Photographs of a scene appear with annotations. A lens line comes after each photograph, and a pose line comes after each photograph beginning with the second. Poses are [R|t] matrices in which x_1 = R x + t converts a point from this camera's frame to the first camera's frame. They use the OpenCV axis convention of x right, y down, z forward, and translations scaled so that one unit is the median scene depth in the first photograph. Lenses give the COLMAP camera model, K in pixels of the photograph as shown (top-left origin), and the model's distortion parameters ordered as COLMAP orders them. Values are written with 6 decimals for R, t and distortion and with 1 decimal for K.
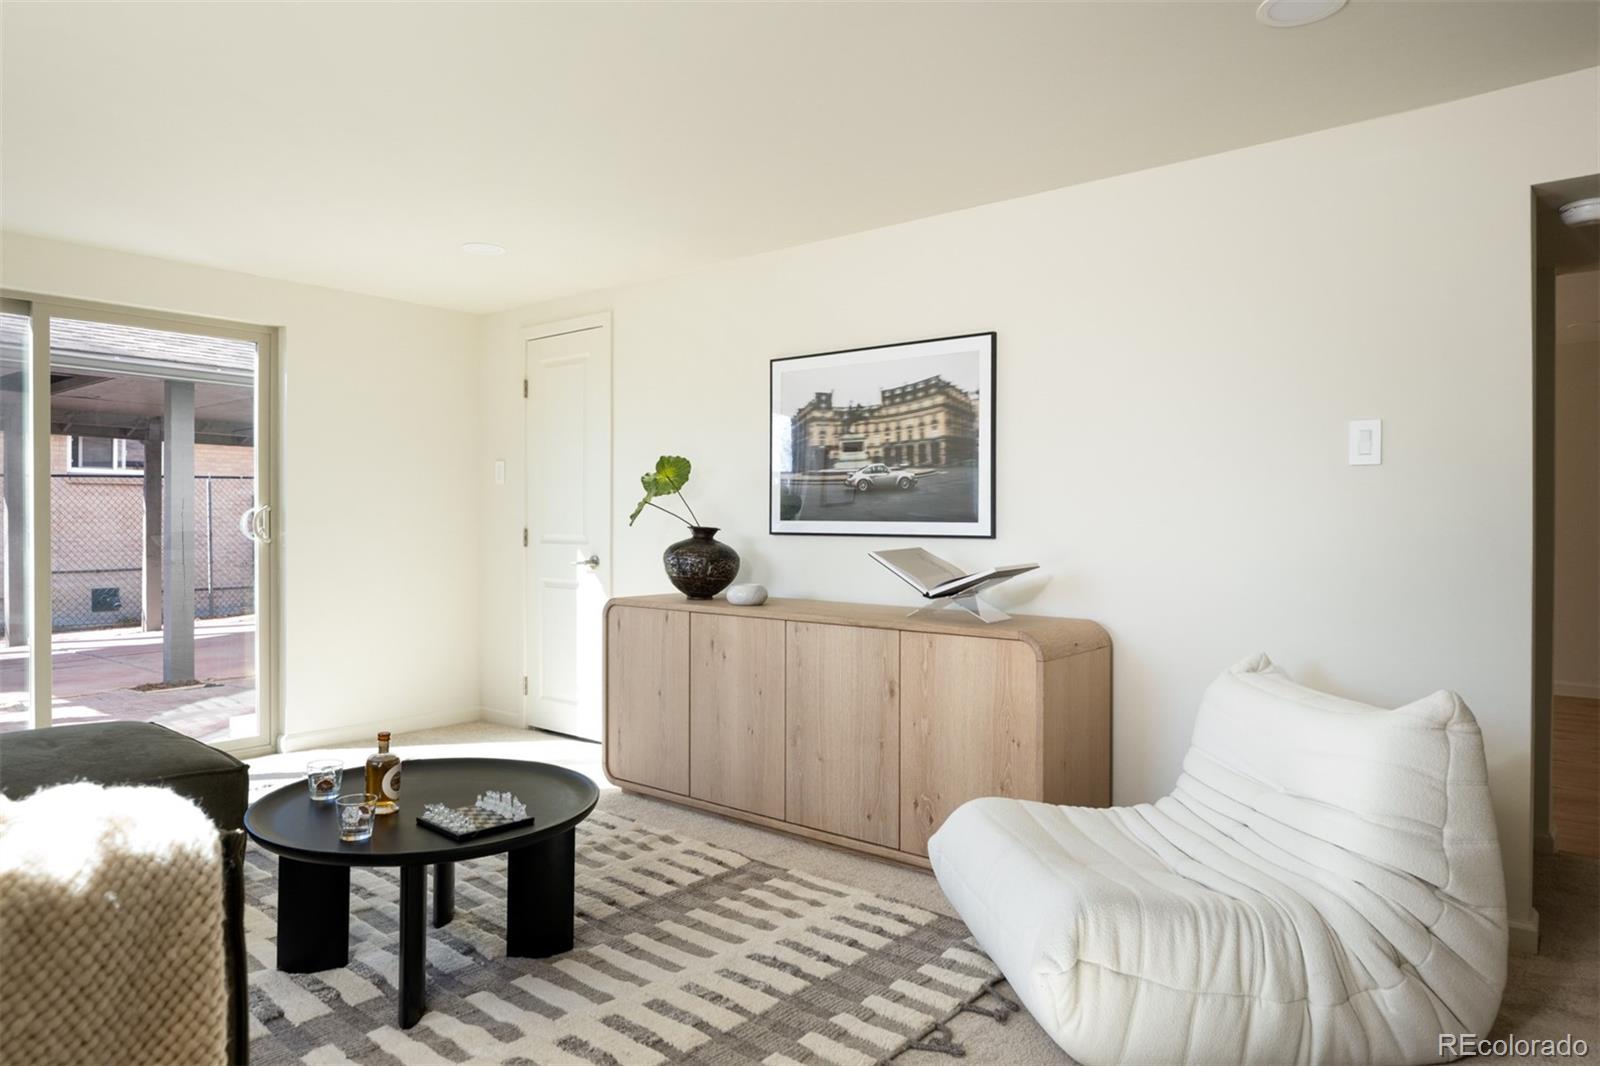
lens RADIAL K [[989.4, 0, 800.0], [0, 989.4, 533.0], [0, 0, 1]] dist [-0.001692, 0.000958]
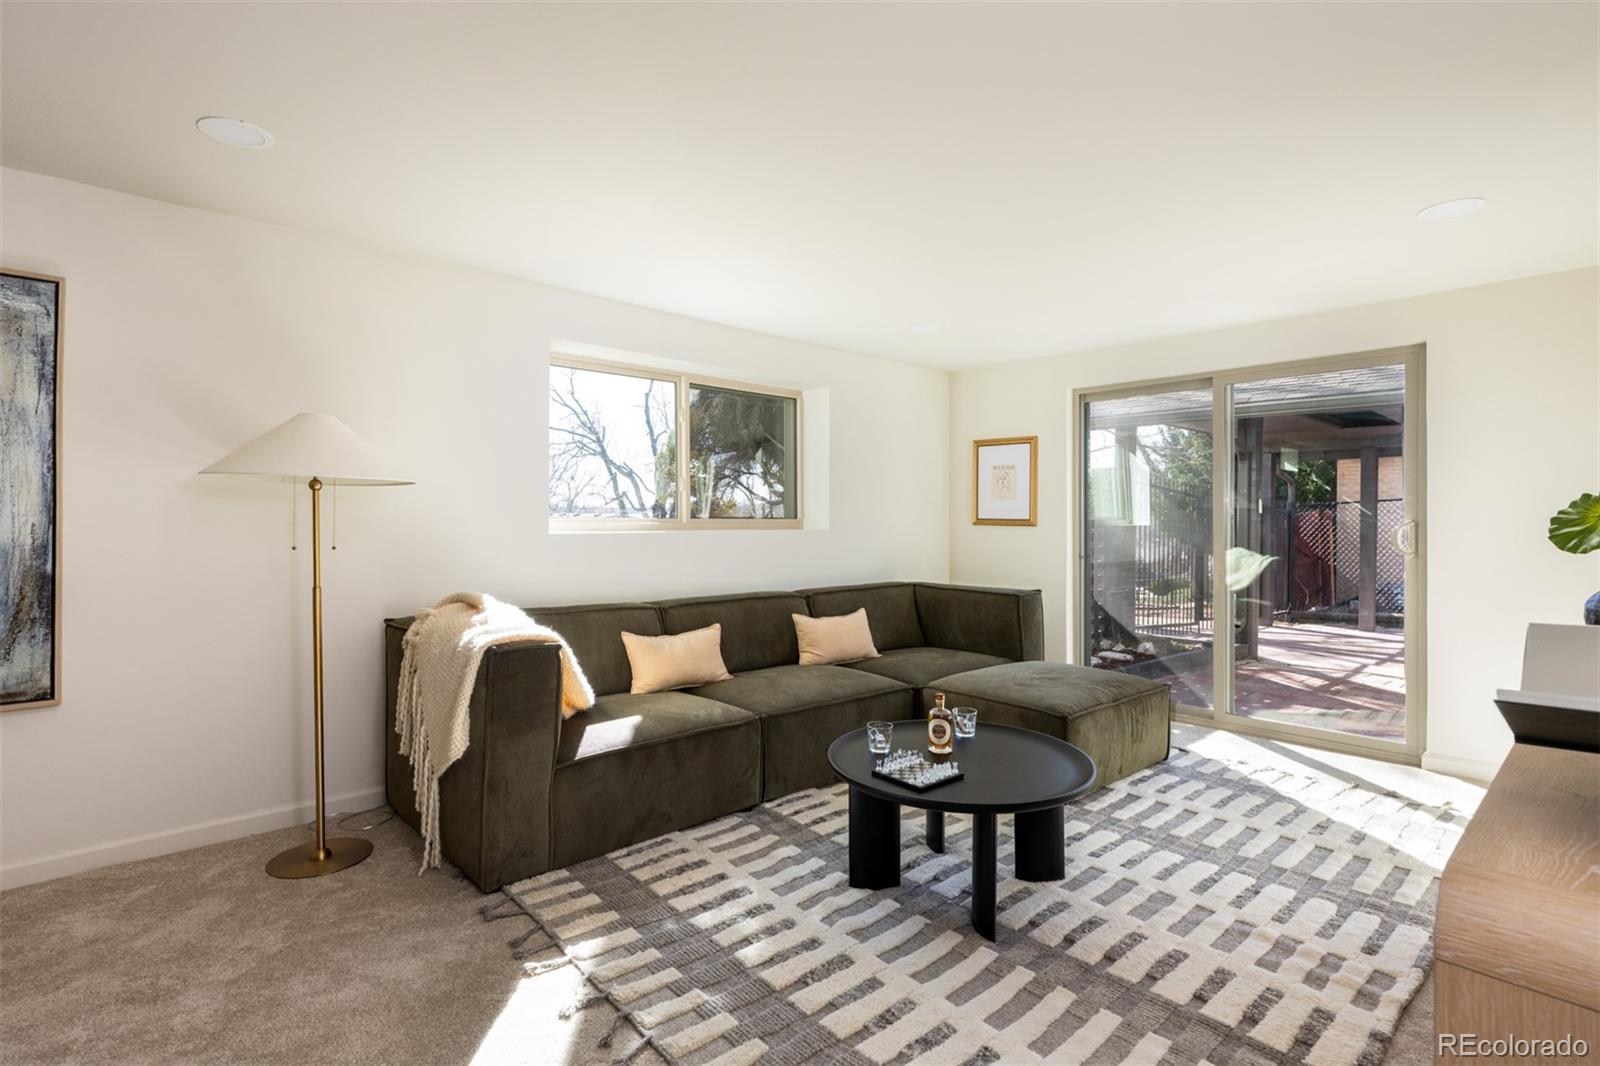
lens RADIAL K [[769.6, 0, 800.0], [0, 769.6, 533.0], [0, 0, 1]] dist [-0.001410, -0.000223]
pose [[-0.142248, 0.007082, -0.989806, 0.586365], [-0.012674, 0.999879, 0.008976, -0.026227], [0.989750, 0.013821, -0.142141, 0.853999]]
